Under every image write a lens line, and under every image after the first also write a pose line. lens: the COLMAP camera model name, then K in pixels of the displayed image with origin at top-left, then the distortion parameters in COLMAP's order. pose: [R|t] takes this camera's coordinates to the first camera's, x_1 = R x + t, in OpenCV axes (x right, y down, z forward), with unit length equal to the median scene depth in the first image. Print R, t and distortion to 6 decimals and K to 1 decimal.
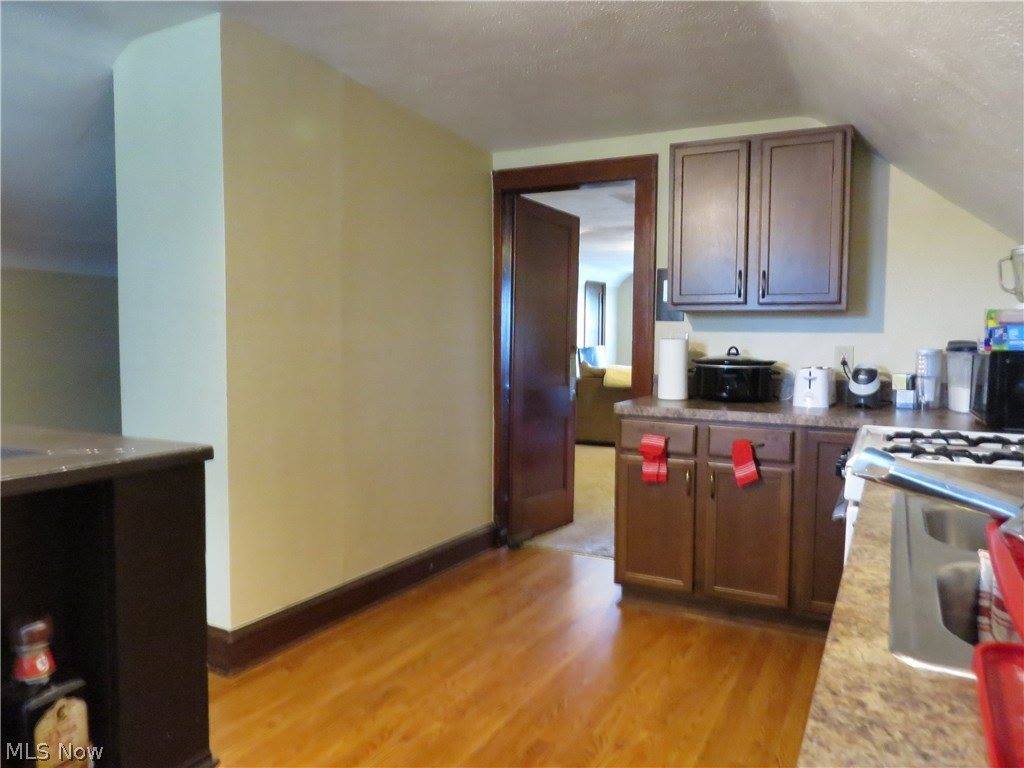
lens RADIAL K [[739.6, 0, 515.7], [0, 739.6, 383.9], [0, 0, 1]] dist [-0.021019, 0.000592]
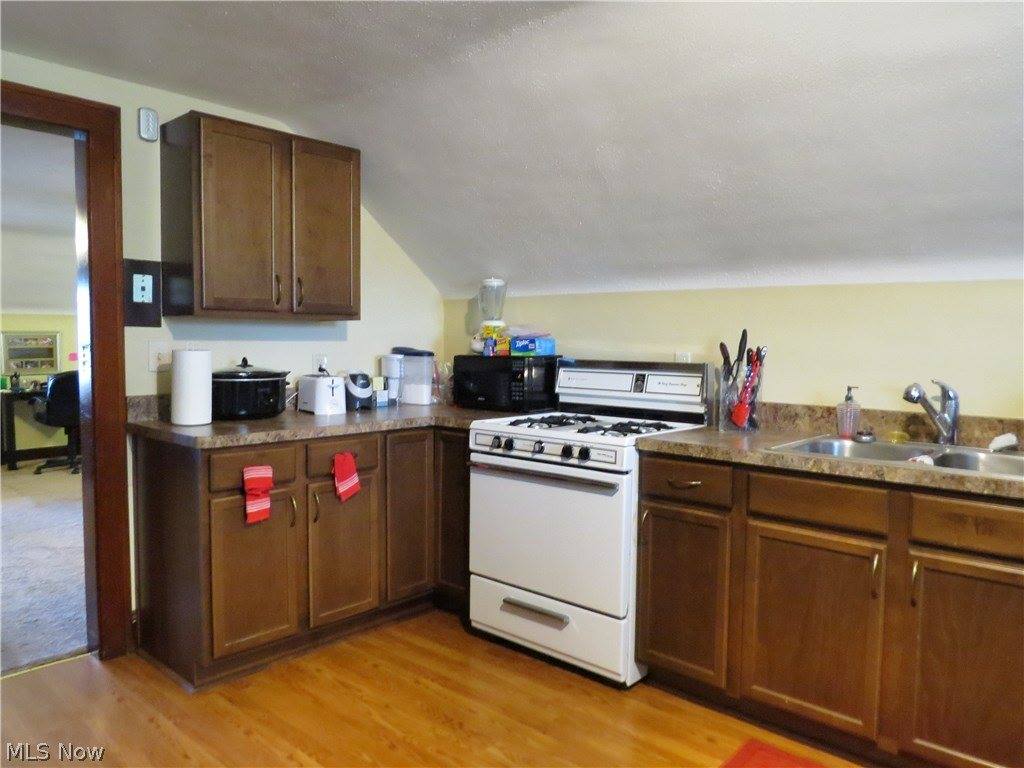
lens RADIAL K [[739.6, 0, 511.6], [0, 739.6, 383.6], [0, 0, 1]] dist [-0.021019, 0.000592]
pose [[0.259664, -0.063603, 0.963602, -0.543883], [0.056863, 0.997104, 0.050491, -0.050349], [-0.964023, 0.041683, 0.262529, 0.503287]]
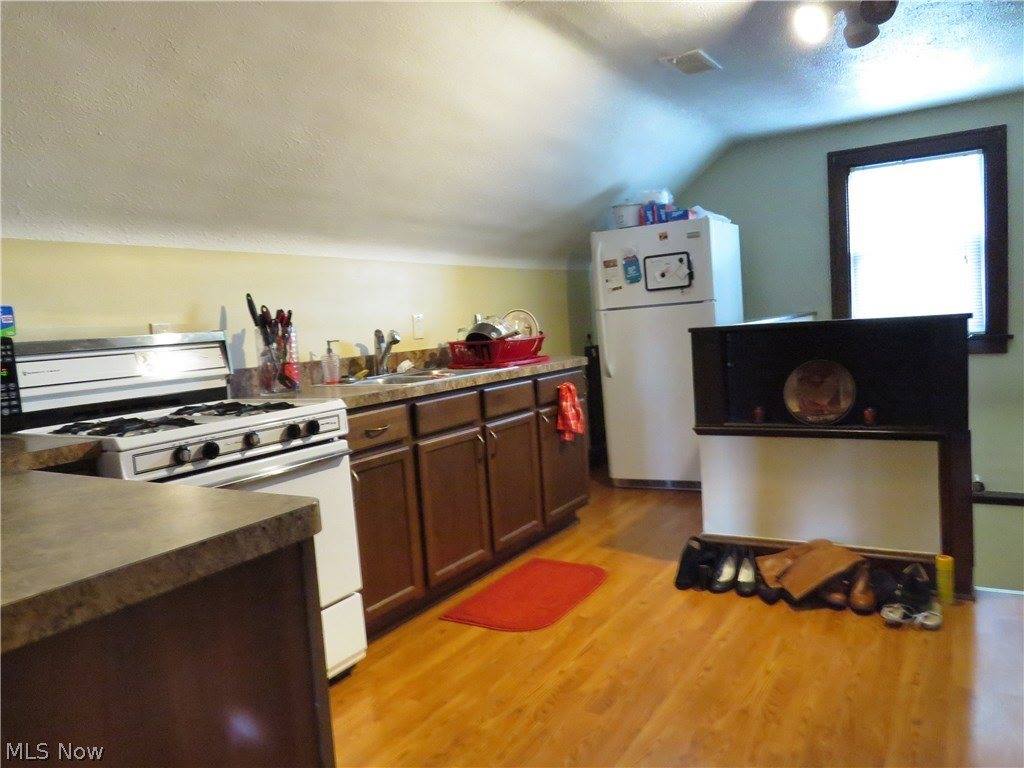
lens RADIAL K [[739.6, 0, 510.0], [0, 739.6, 385.1], [0, 0, 1]] dist [-0.021019, 0.000592]
pose [[-0.995333, 0.048674, 0.083326, 0.034466], [0.061080, 0.986259, 0.153500, -0.063129], [-0.074709, 0.157873, -0.984629, 1.338531]]
